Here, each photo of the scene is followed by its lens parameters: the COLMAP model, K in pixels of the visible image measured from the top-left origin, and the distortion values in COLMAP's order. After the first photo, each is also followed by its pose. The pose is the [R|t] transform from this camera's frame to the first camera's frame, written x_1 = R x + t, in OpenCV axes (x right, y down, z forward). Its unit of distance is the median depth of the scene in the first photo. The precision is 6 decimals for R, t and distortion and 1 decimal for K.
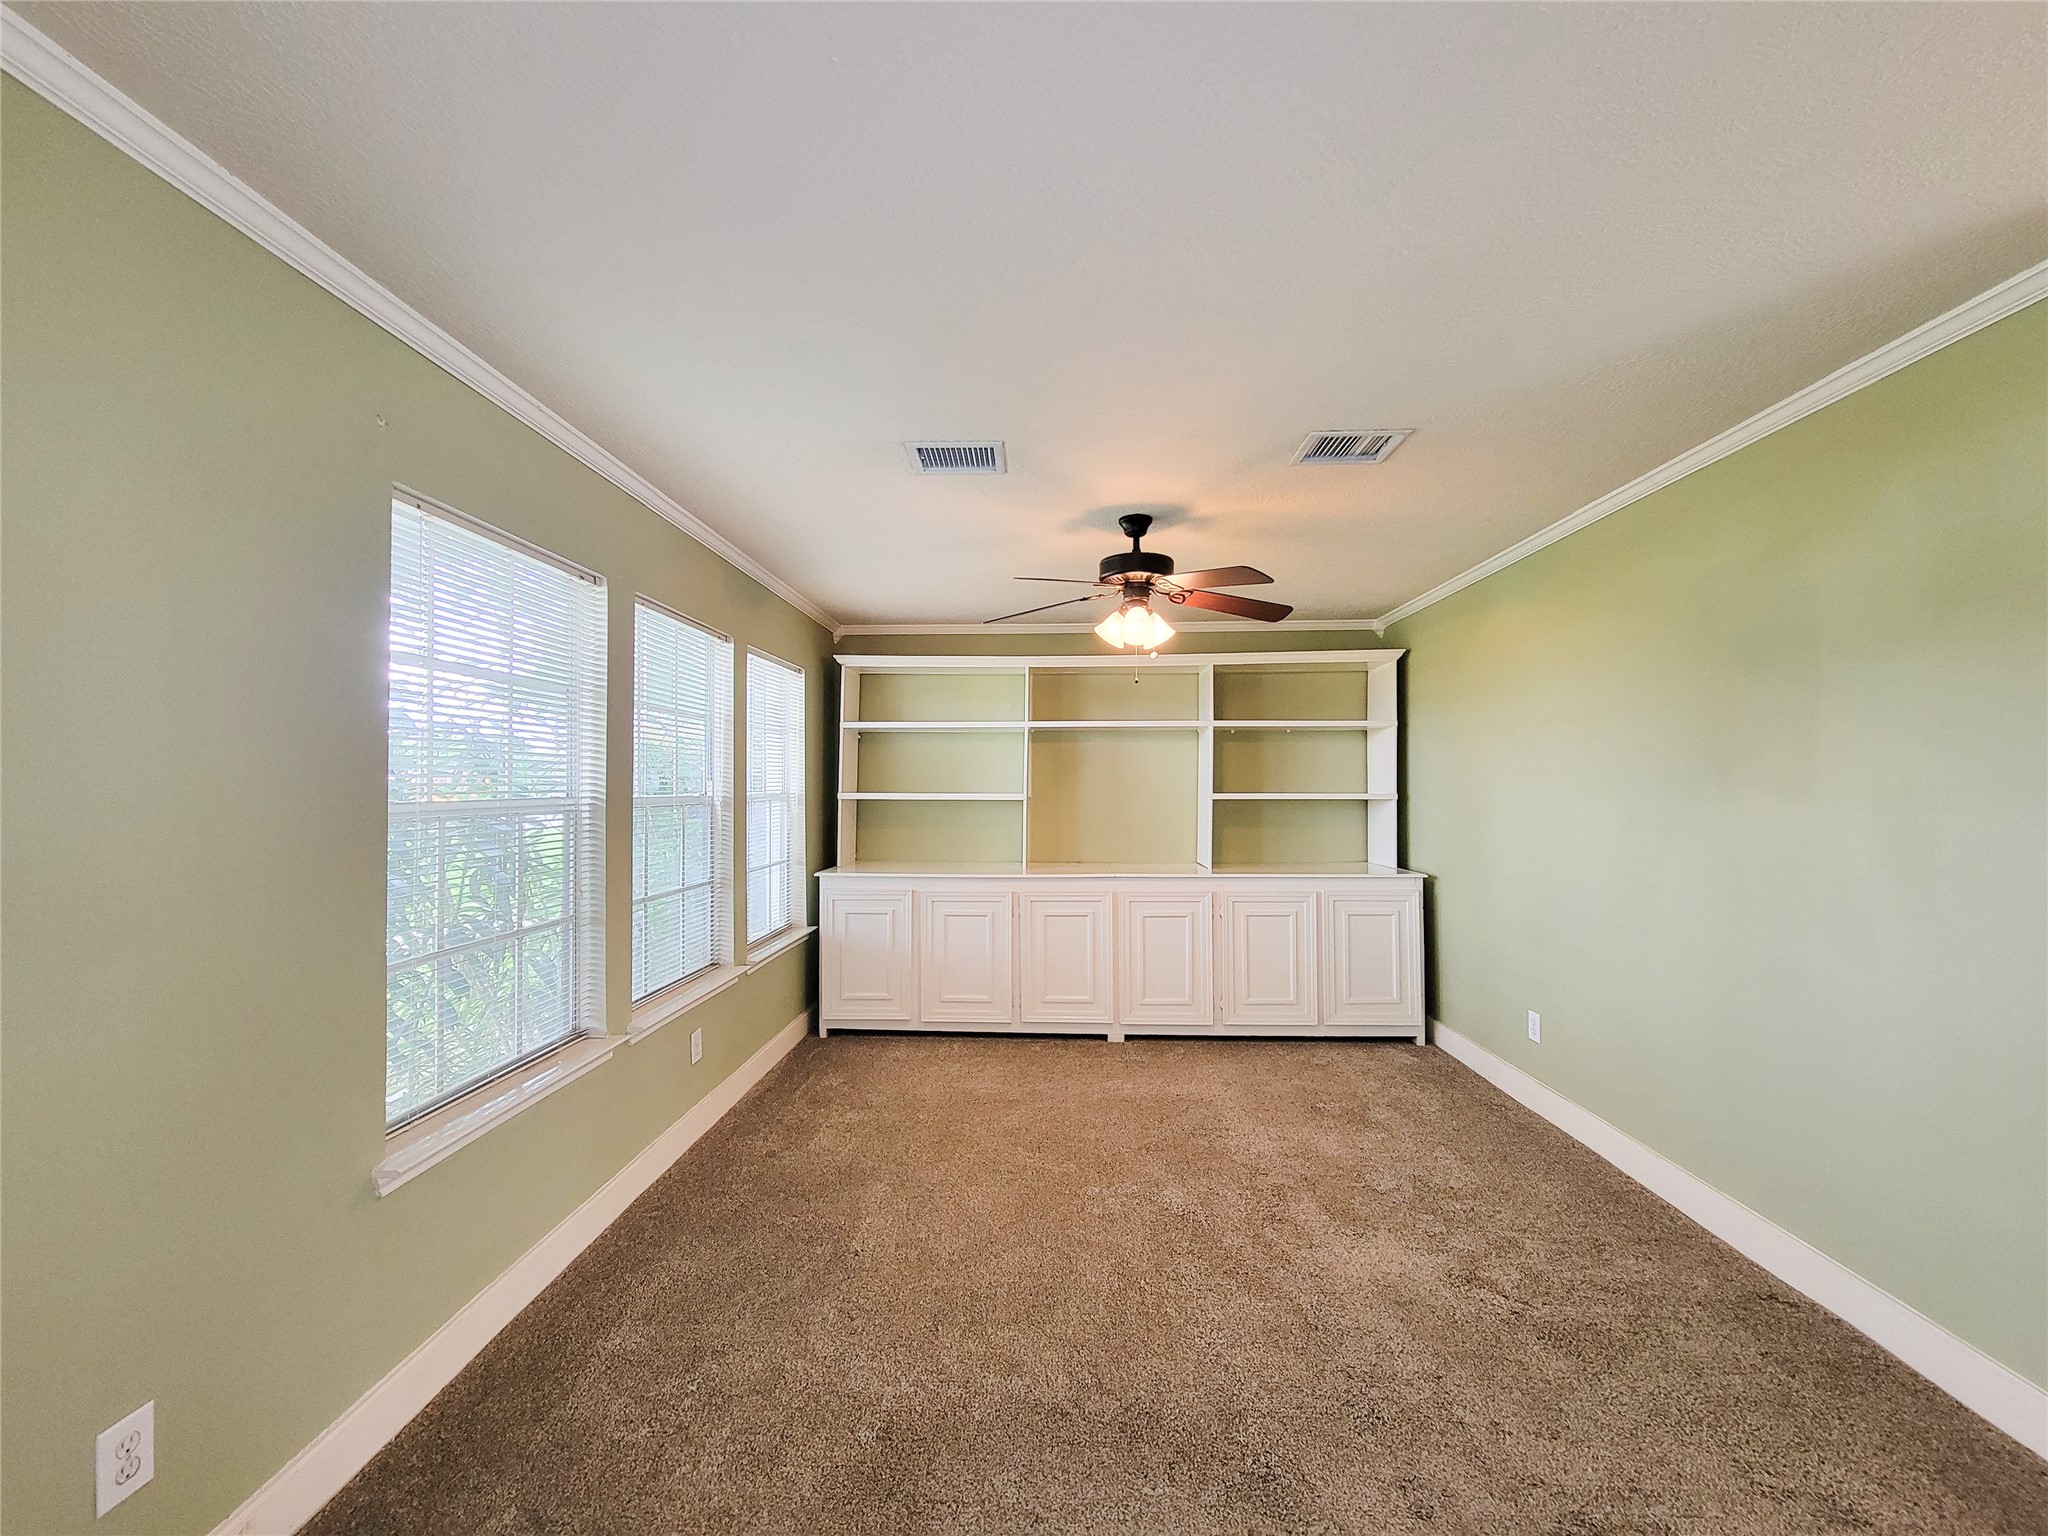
lens RADIAL K [[829.2, 0, 1021.3], [0, 829.2, 759.6], [0, 0, 1]] dist [0.000943, -0.005818]
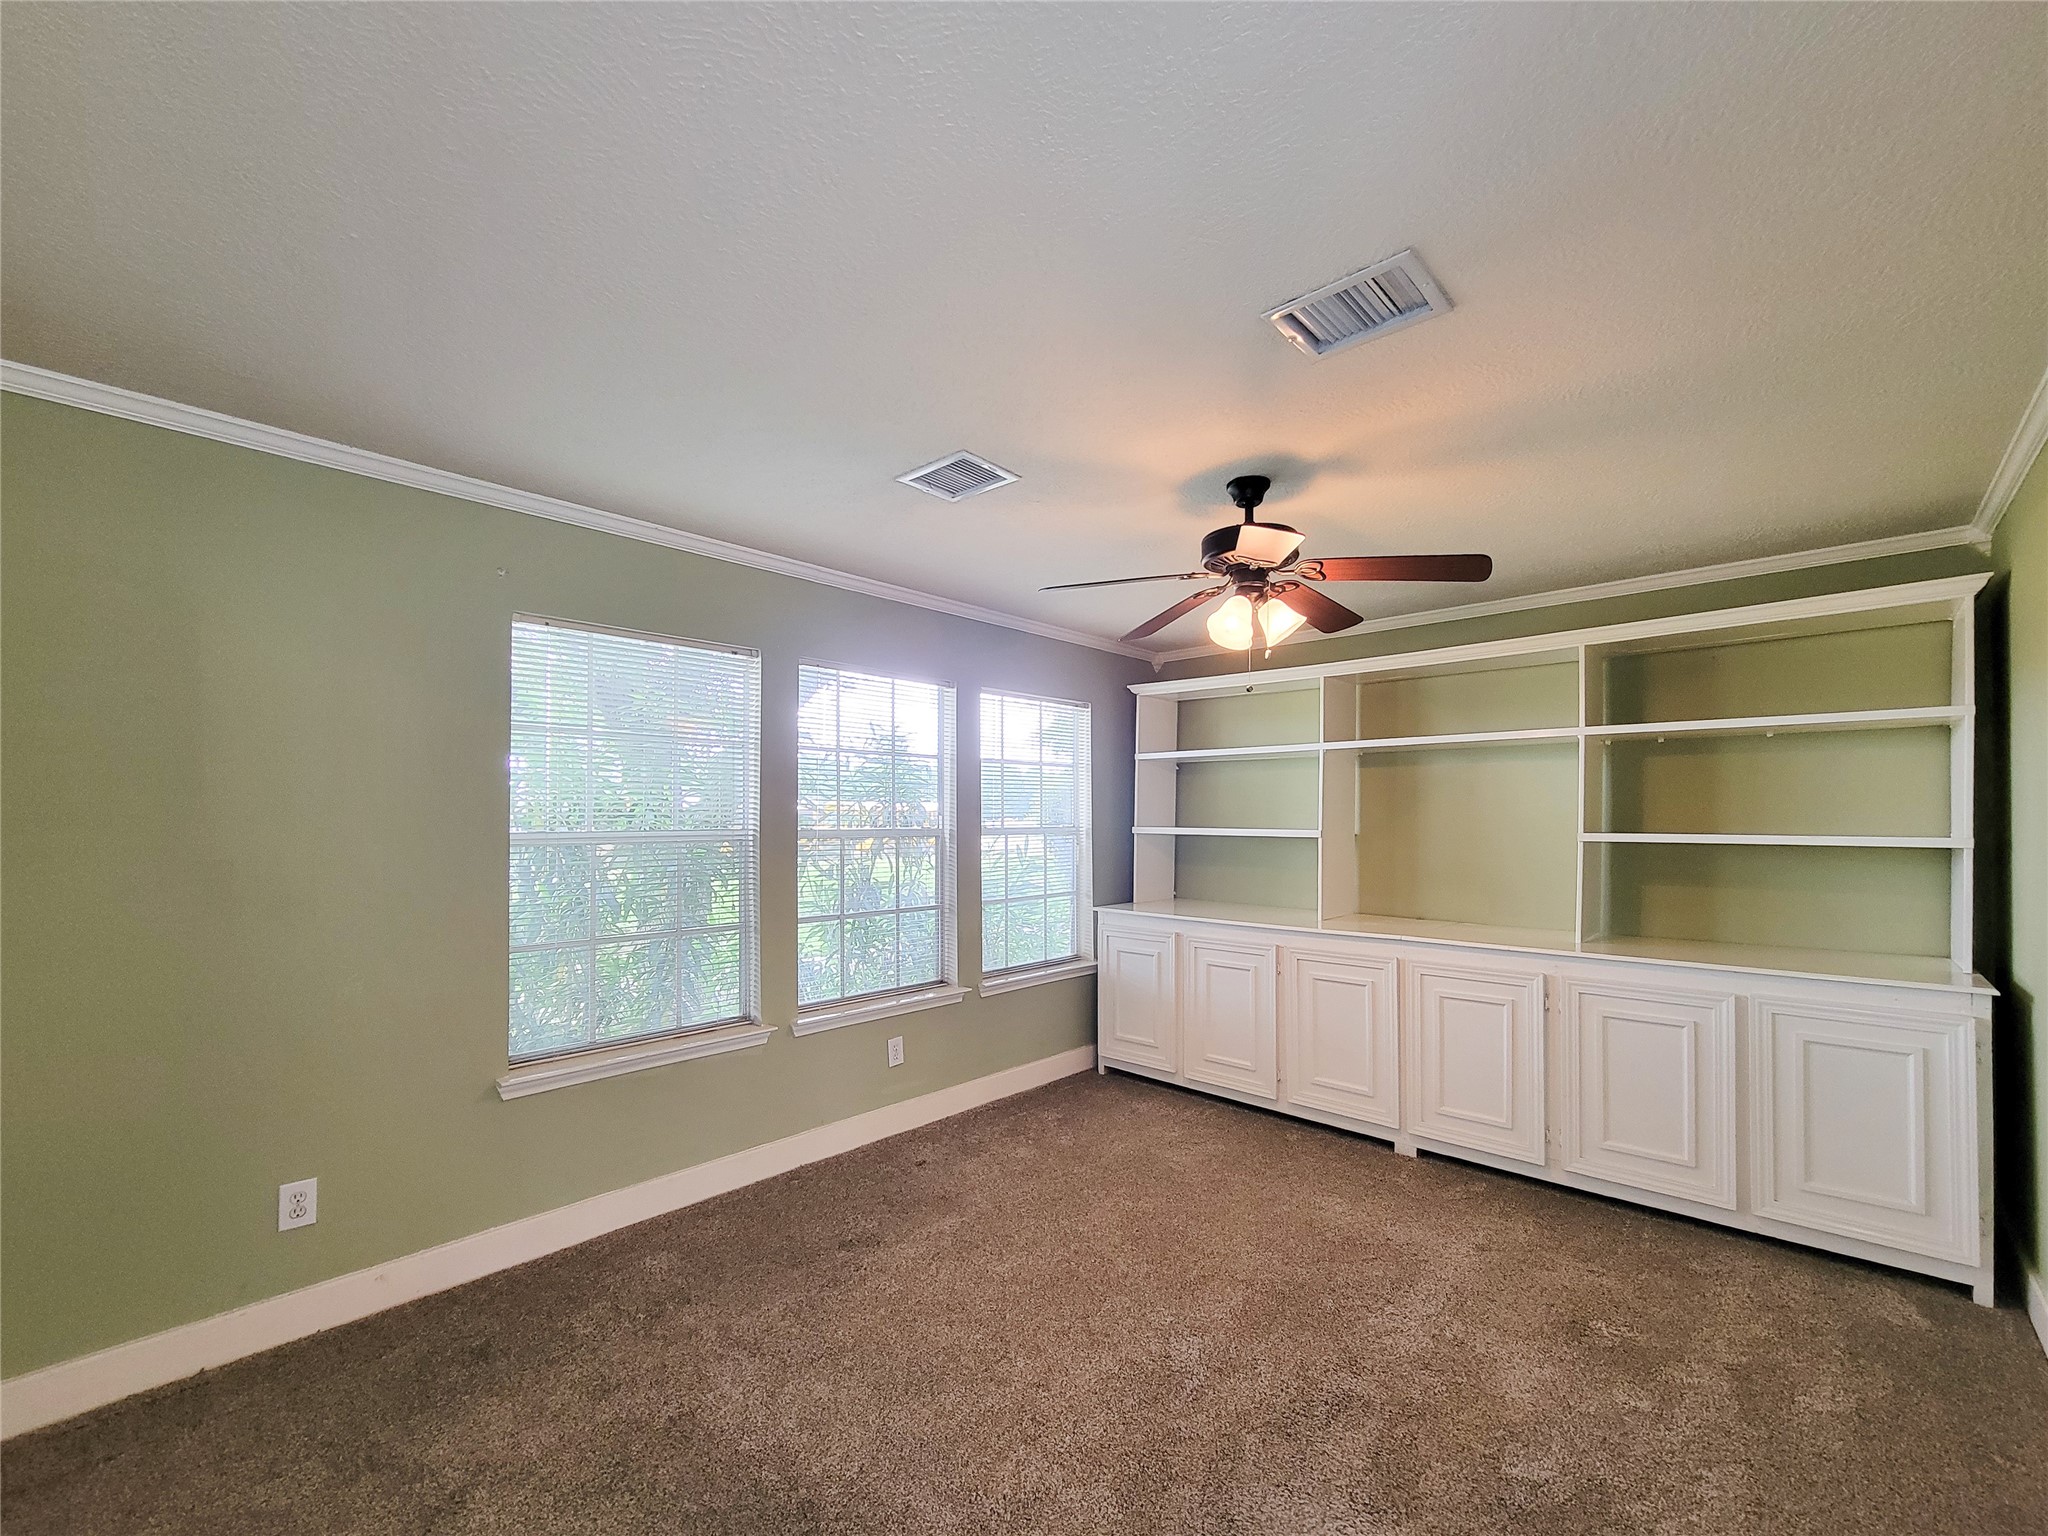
lens RADIAL K [[846.0, 0, 1018.7], [0, 846.0, 787.1], [0, 0, 1]] dist [0.001084, -0.002581]
pose [[0.763039, -0.020280, -0.646034, 0.344943], [0.016816, 0.999792, -0.011524, 0.003031], [0.646134, -0.002071, 0.763221, 0.167643]]
